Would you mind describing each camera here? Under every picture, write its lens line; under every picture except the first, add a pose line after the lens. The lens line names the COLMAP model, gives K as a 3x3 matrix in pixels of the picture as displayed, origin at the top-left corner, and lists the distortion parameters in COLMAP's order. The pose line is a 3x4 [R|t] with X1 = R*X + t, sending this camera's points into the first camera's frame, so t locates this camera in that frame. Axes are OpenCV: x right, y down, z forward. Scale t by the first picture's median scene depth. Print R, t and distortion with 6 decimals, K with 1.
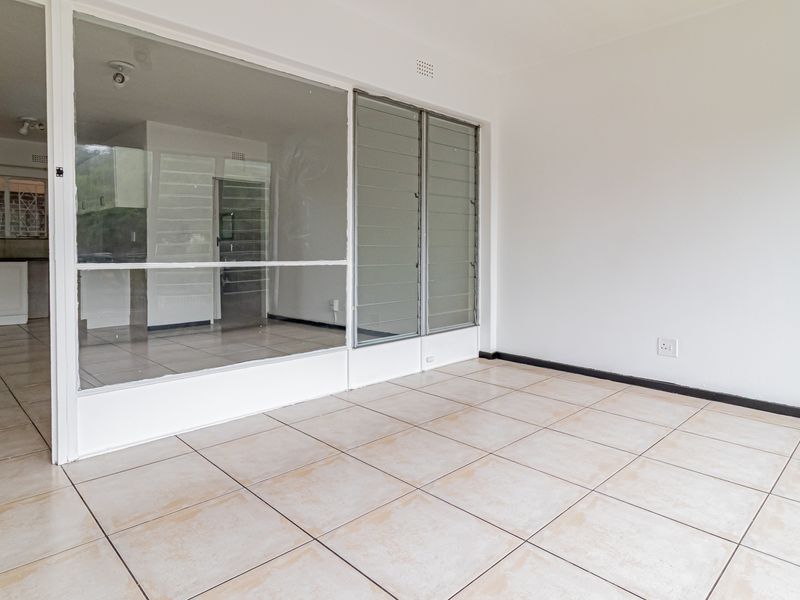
lens RADIAL K [[493.3, 0, 405.6], [0, 493.3, 261.5], [0, 0, 1]] dist [0.000265, 0.001424]
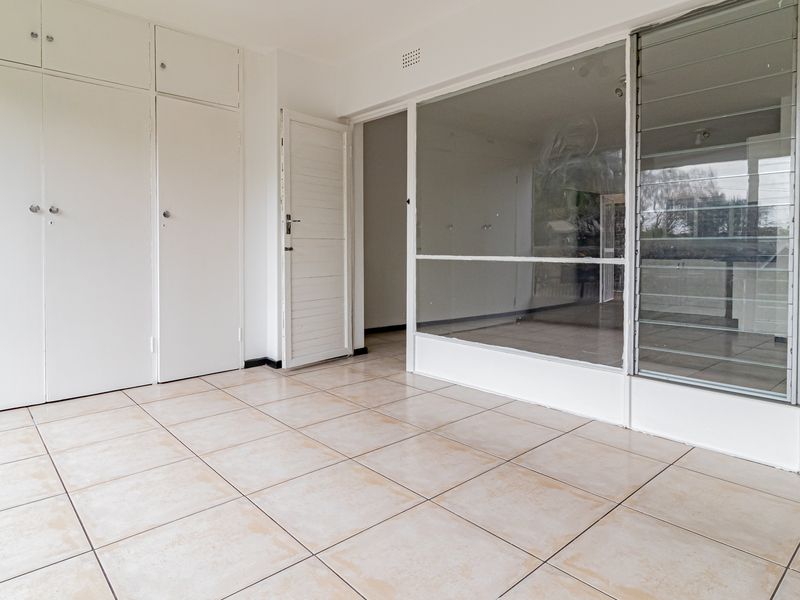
lens RADIAL K [[500.1, 0, 401.3], [0, 500.1, 258.0], [0, 0, 1]] dist [0.007909, 0.001231]
pose [[-0.044298, 0.016889, -0.998876, 0.818184], [-0.023474, 0.999563, 0.017941, -0.011179], [0.998743, 0.024243, -0.043882, 0.825028]]
